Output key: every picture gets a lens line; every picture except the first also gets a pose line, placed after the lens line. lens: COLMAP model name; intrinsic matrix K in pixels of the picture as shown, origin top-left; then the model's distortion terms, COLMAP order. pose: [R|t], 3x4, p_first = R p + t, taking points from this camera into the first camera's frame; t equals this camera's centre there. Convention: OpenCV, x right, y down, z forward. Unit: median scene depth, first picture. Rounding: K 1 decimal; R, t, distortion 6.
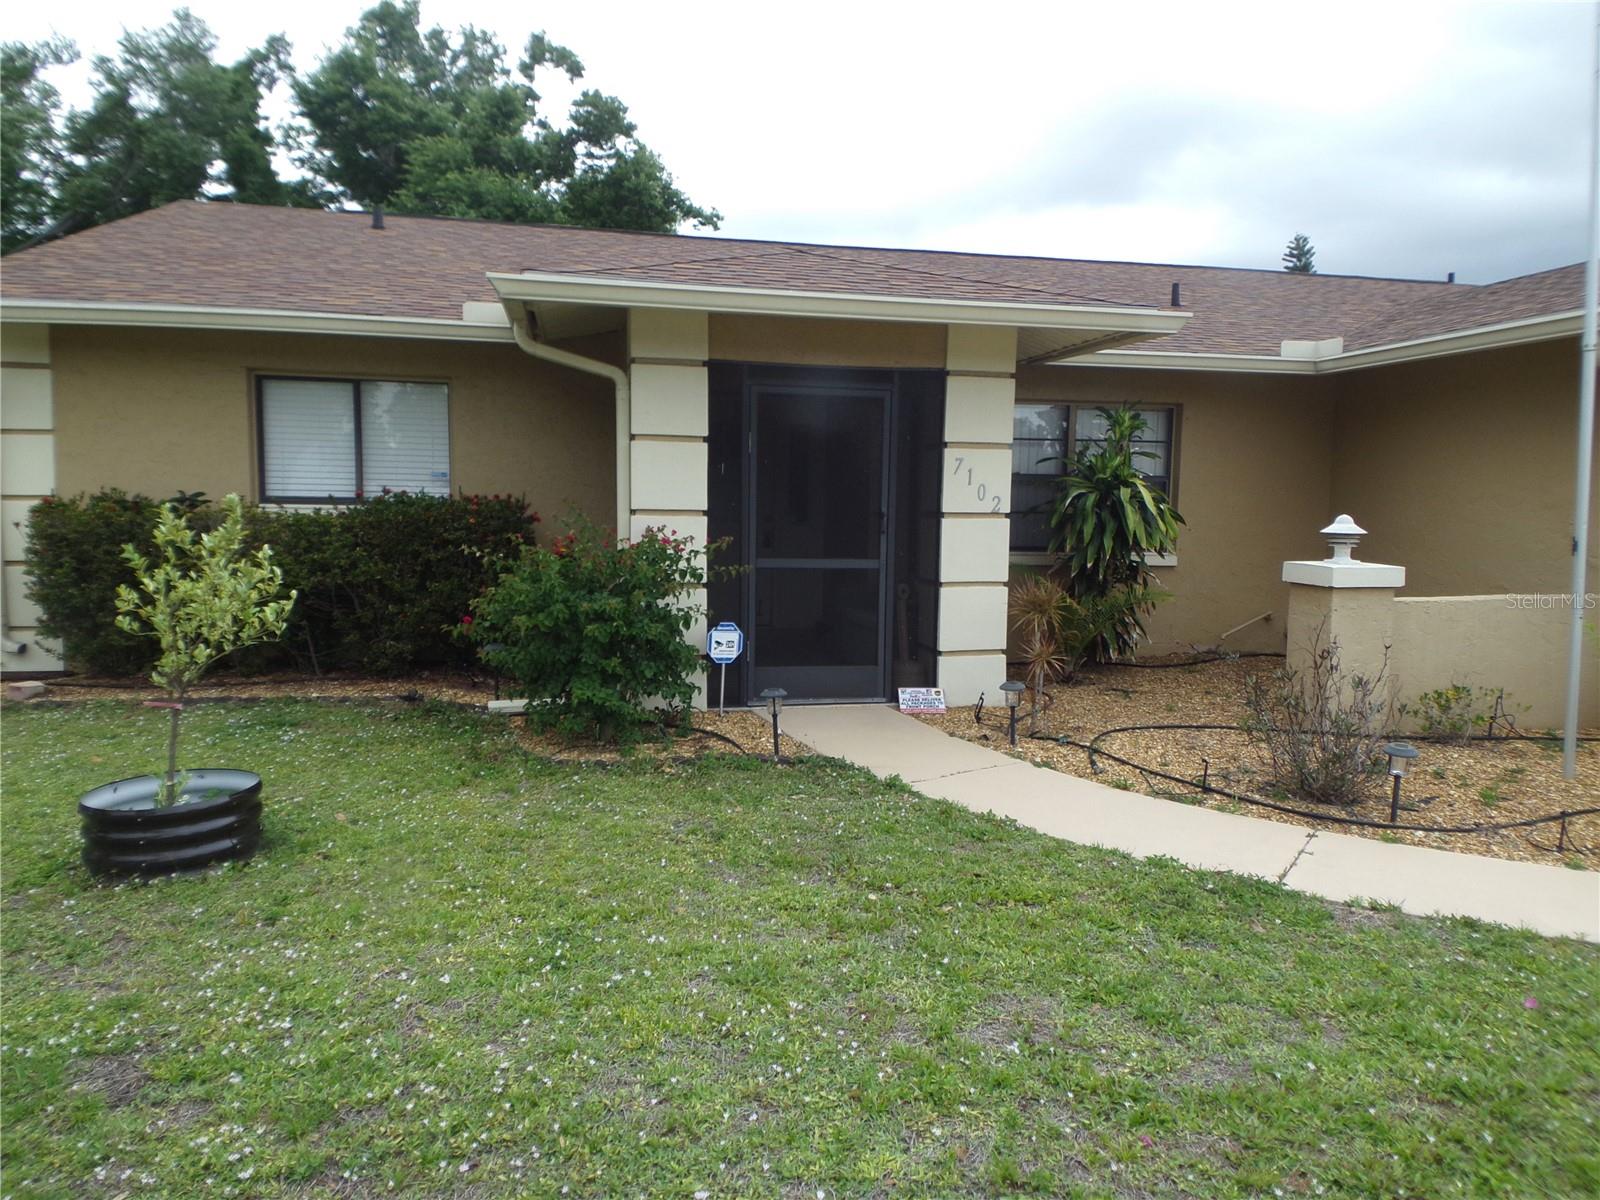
lens RADIAL K [[1135.9, 0, 810.3], [0, 1135.9, 605.6], [0, 0, 1]] dist [0.137051, -0.197683]
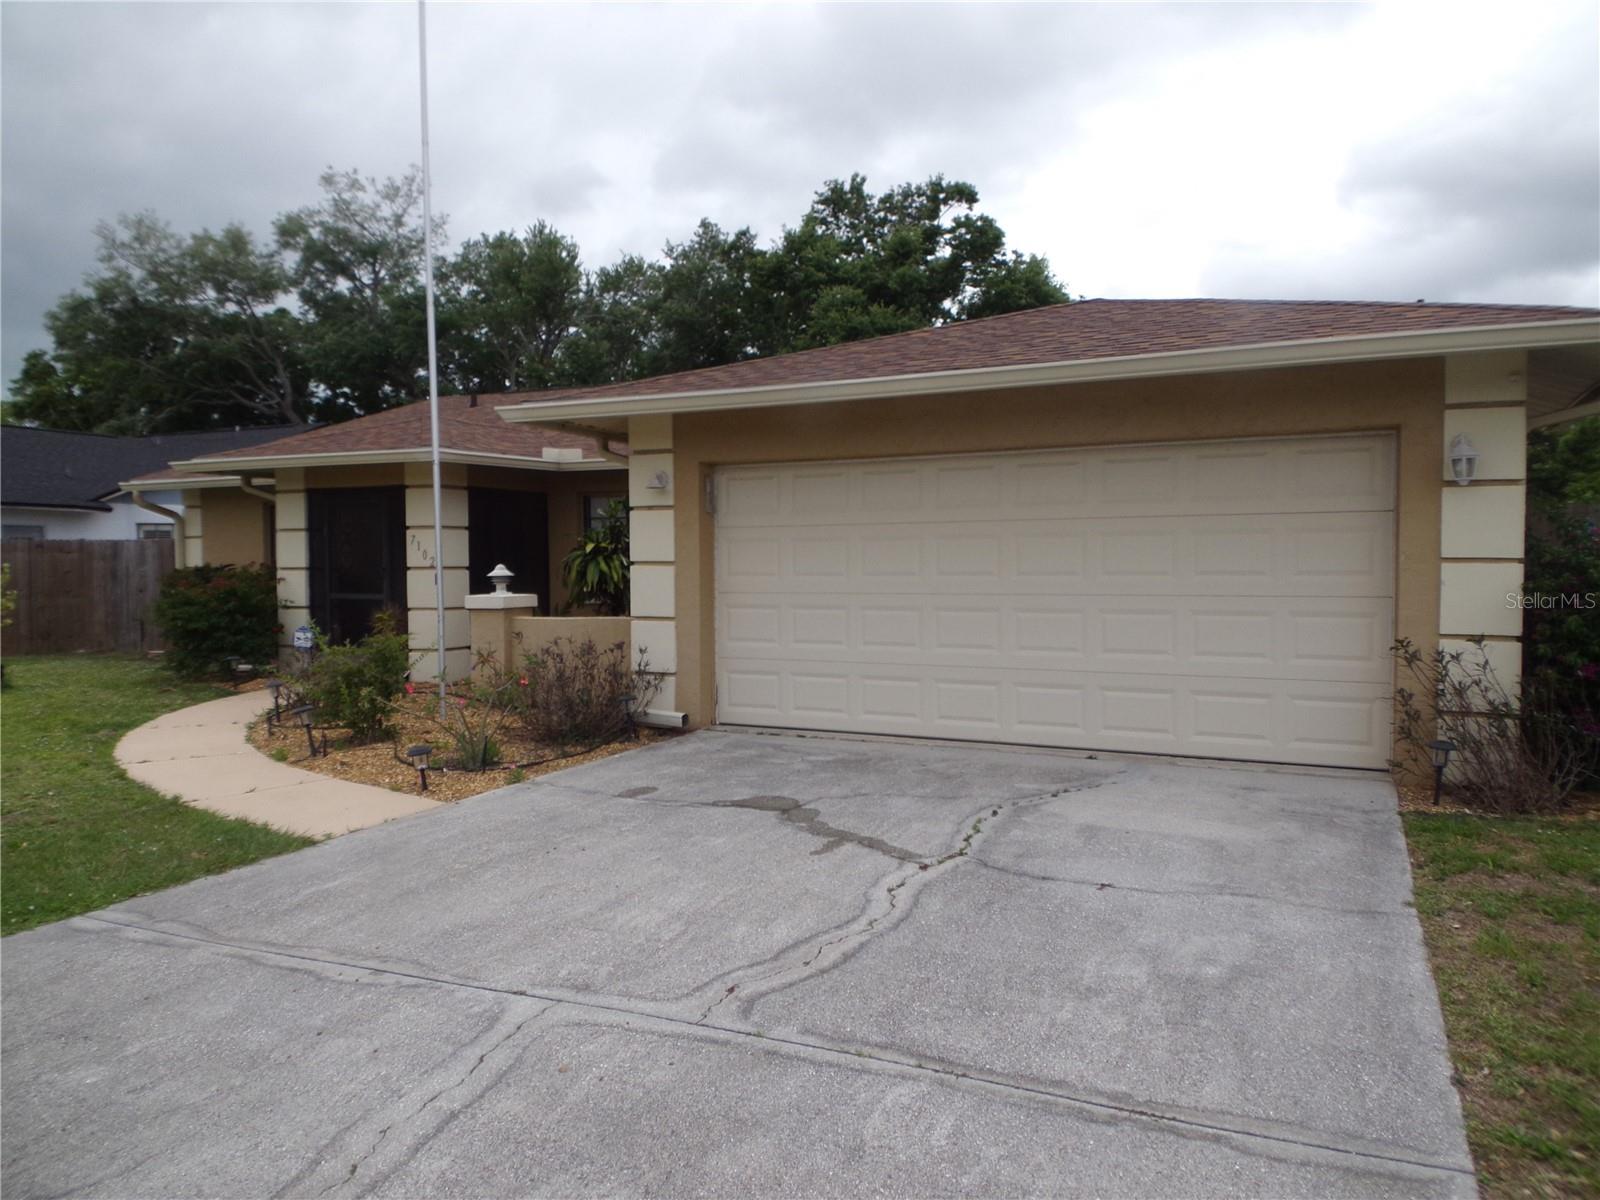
lens RADIAL K [[1135.9, 0, 810.3], [0, 1135.9, 605.6], [0, 0, 1]] dist [0.137051, -0.197683]
pose [[0.792060, 0.000078, -0.610443, 1.715157], [-0.034010, 0.998452, -0.044001, 0.033747], [0.609495, 0.055612, 0.790837, -0.001431]]
